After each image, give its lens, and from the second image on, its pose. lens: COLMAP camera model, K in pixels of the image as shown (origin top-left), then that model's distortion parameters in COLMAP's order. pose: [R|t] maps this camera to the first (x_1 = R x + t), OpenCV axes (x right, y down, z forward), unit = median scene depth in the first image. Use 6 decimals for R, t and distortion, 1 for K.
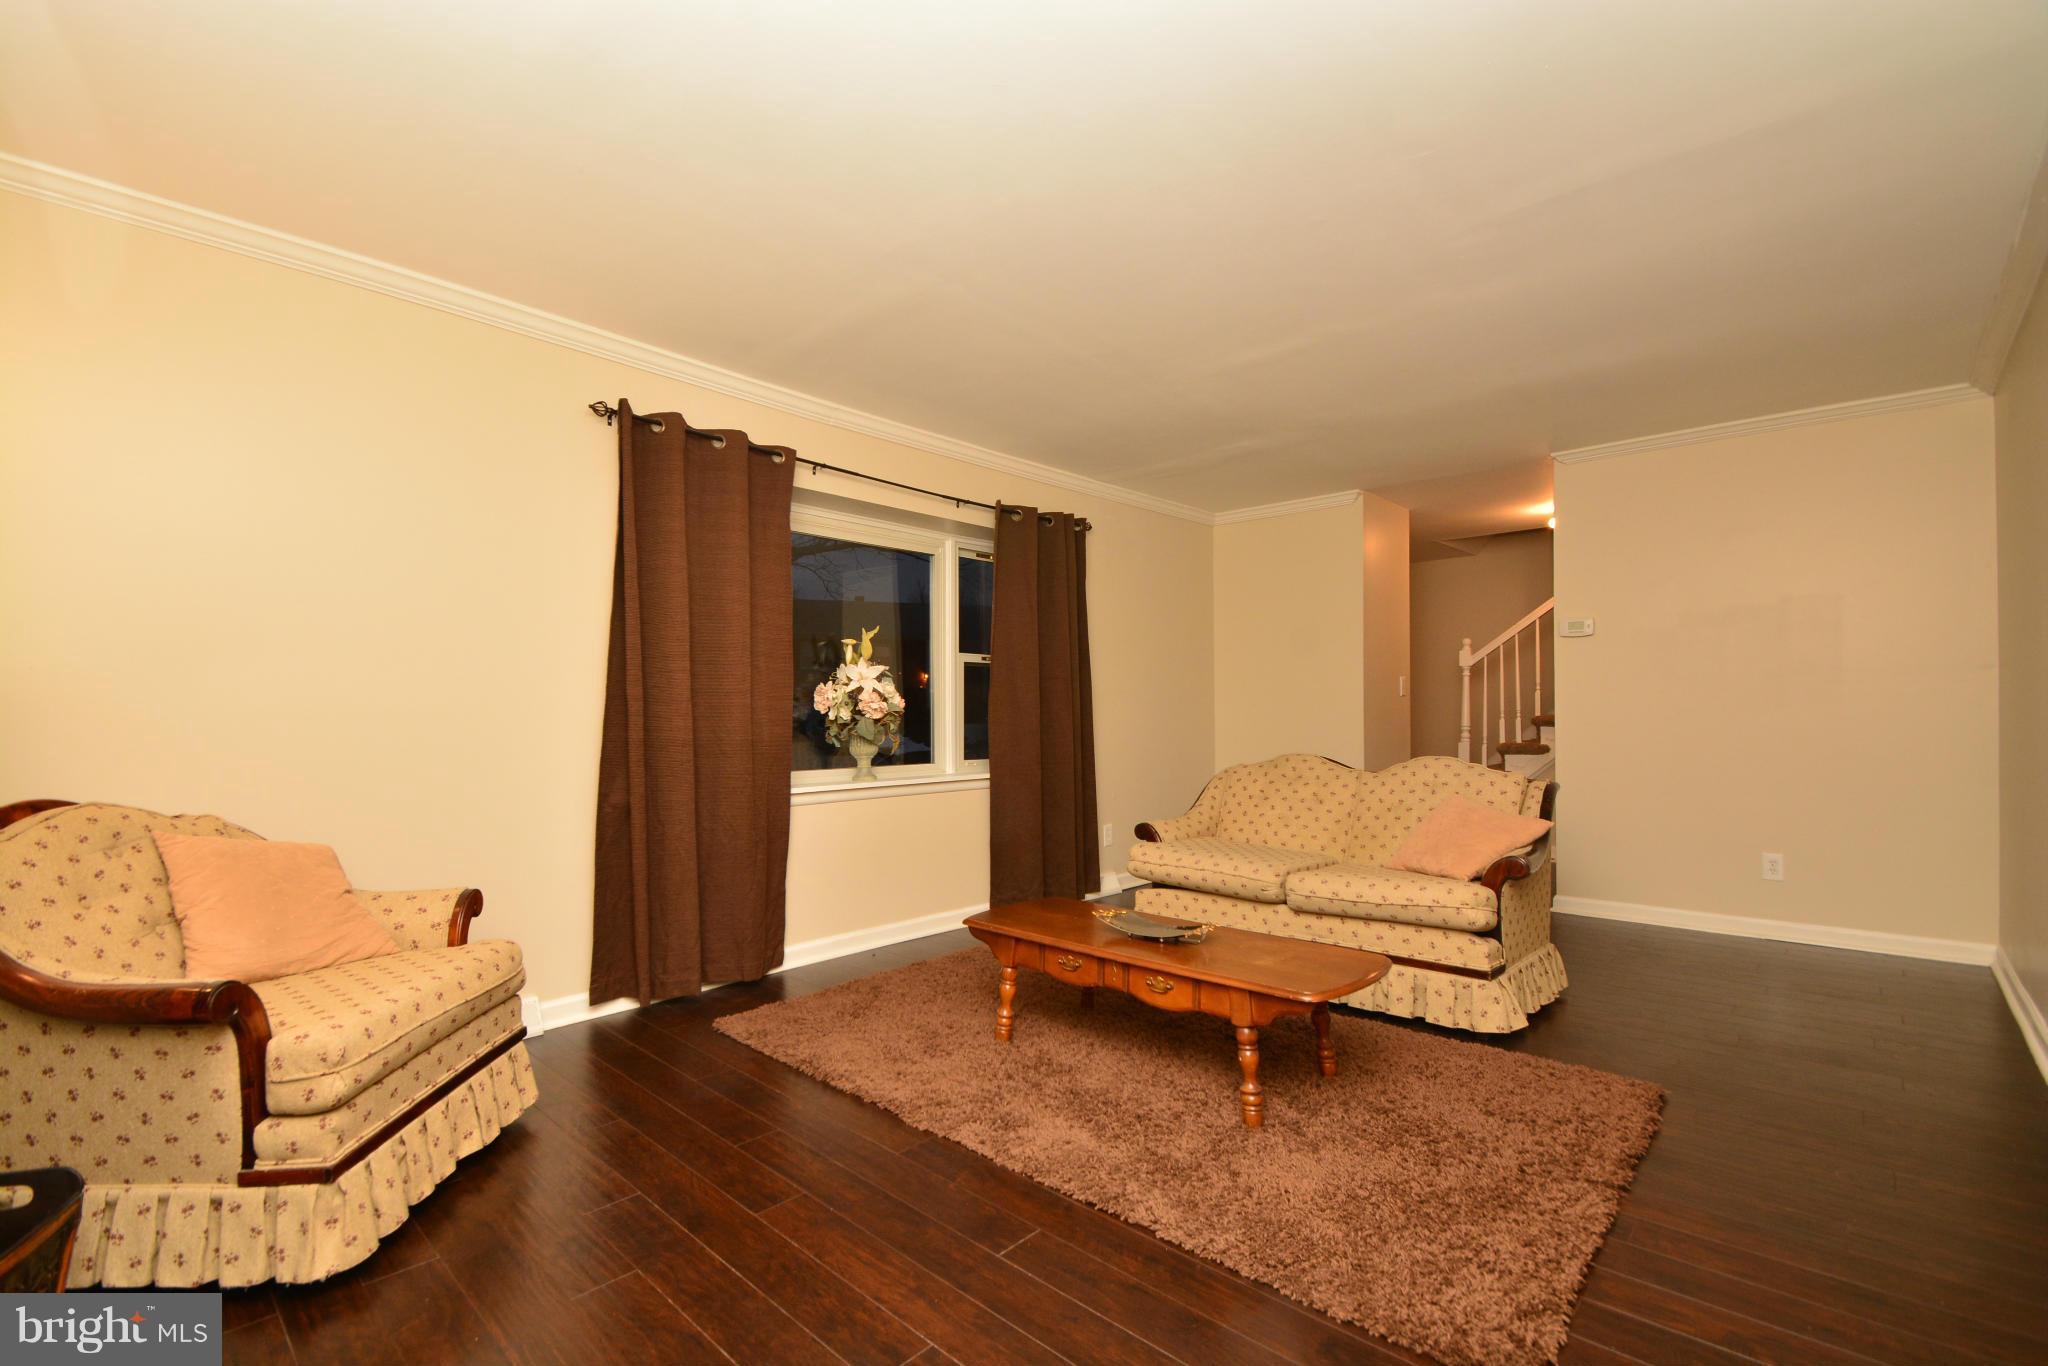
lens RADIAL K [[897.9, 0, 990.8], [0, 897.9, 715.7], [0, 0, 1]] dist [0.000128, 0.000079]
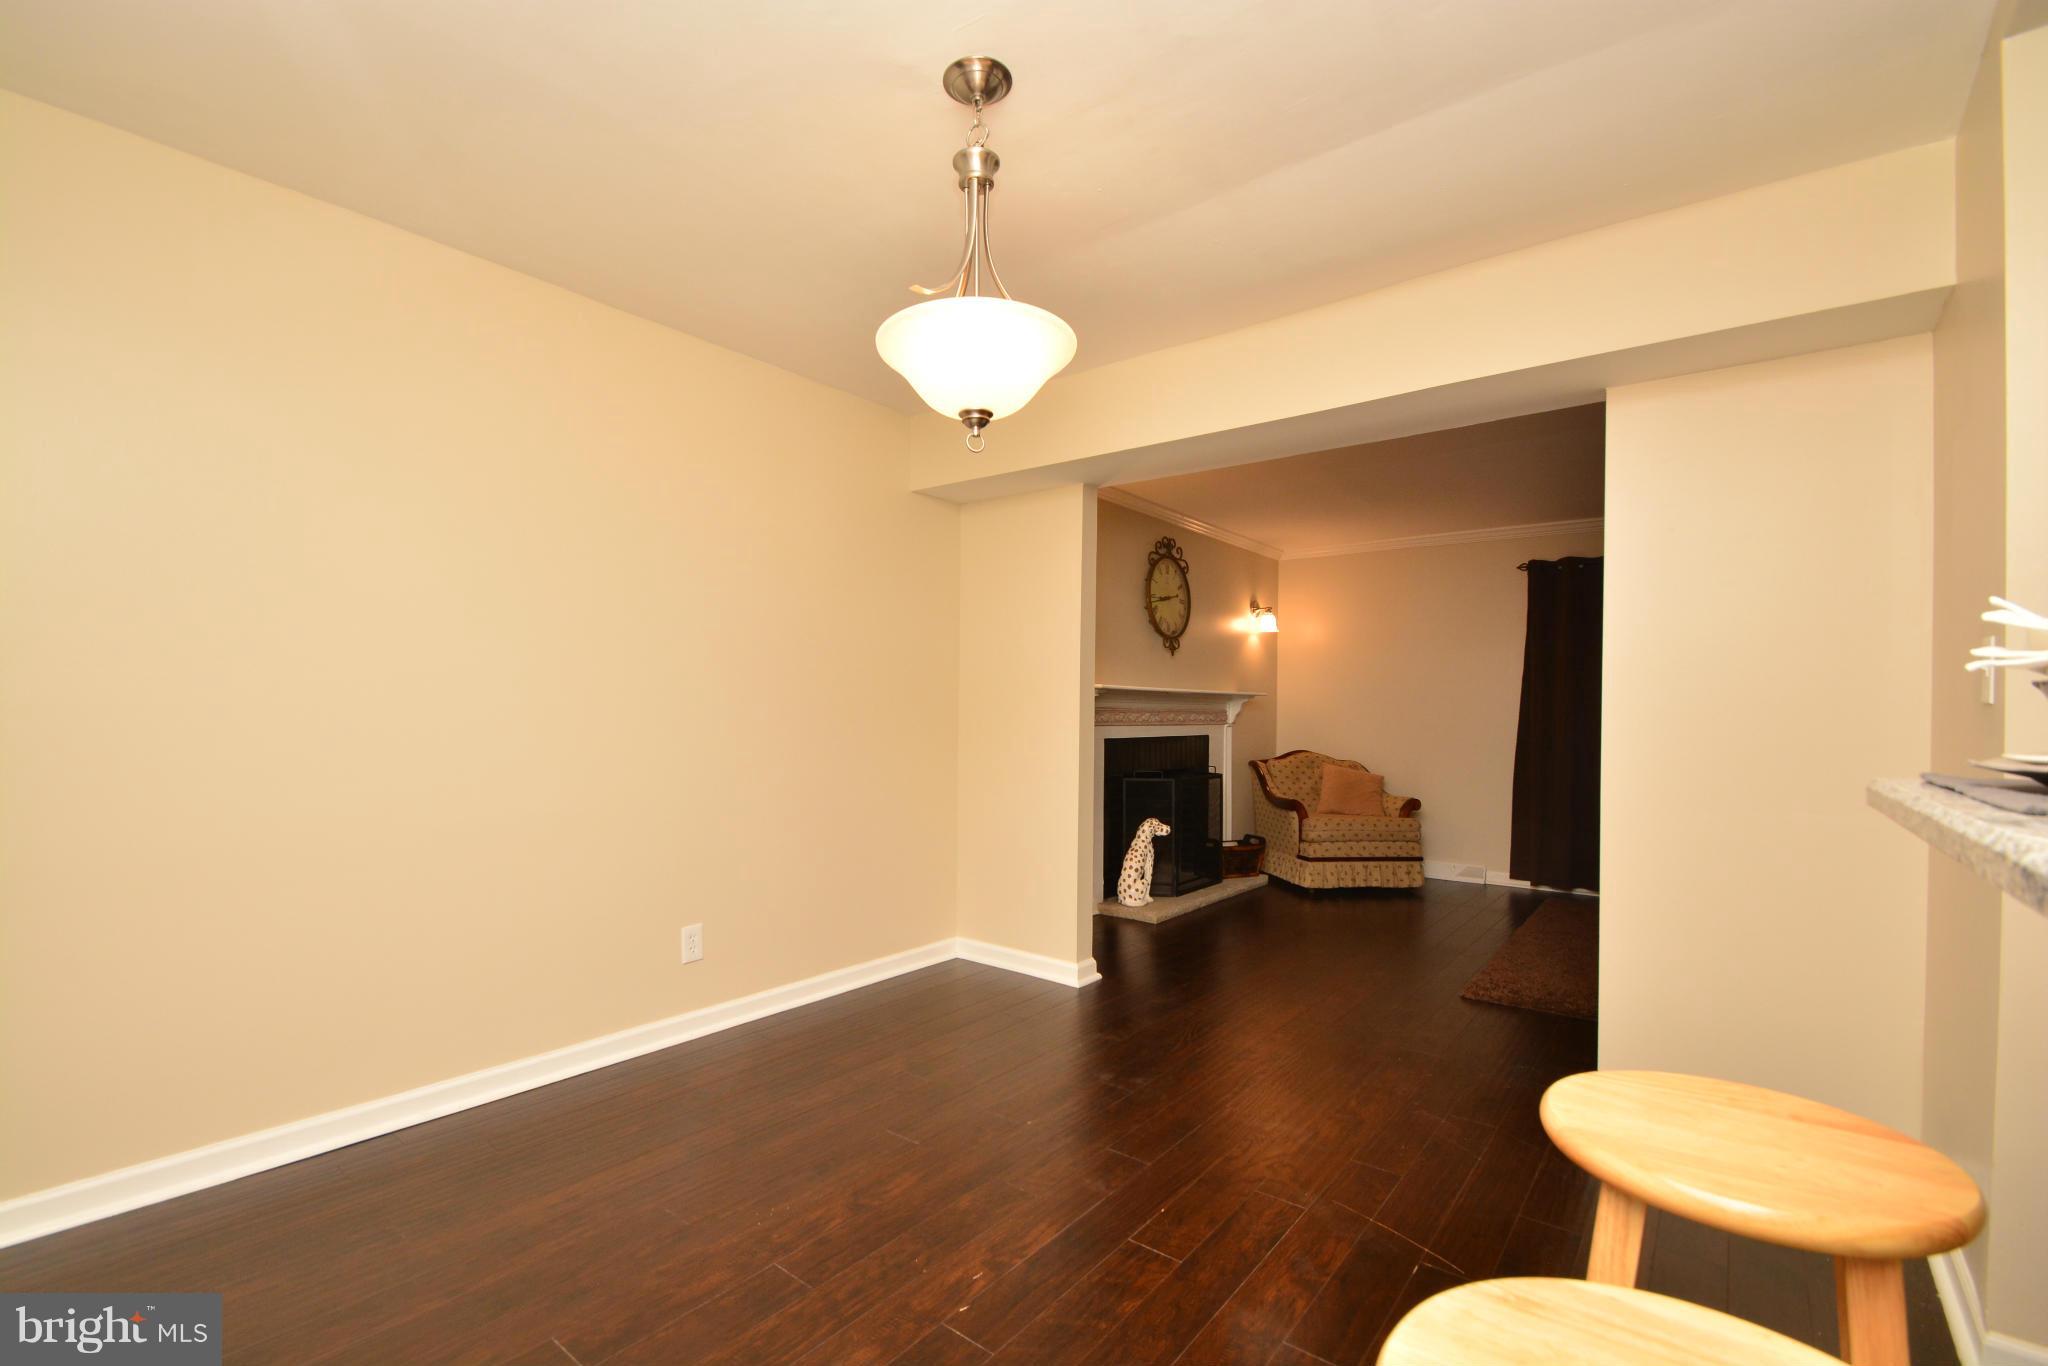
lens RADIAL K [[897.2, 0, 997.9], [0, 897.2, 717.7], [0, 0, 1]] dist [0.020441, -0.000310]
pose [[0.075421, 0.010863, -0.997093, 1.074530], [-0.013115, 0.999865, 0.009901, -0.021978], [0.997066, 0.012330, 0.075554, -0.188449]]
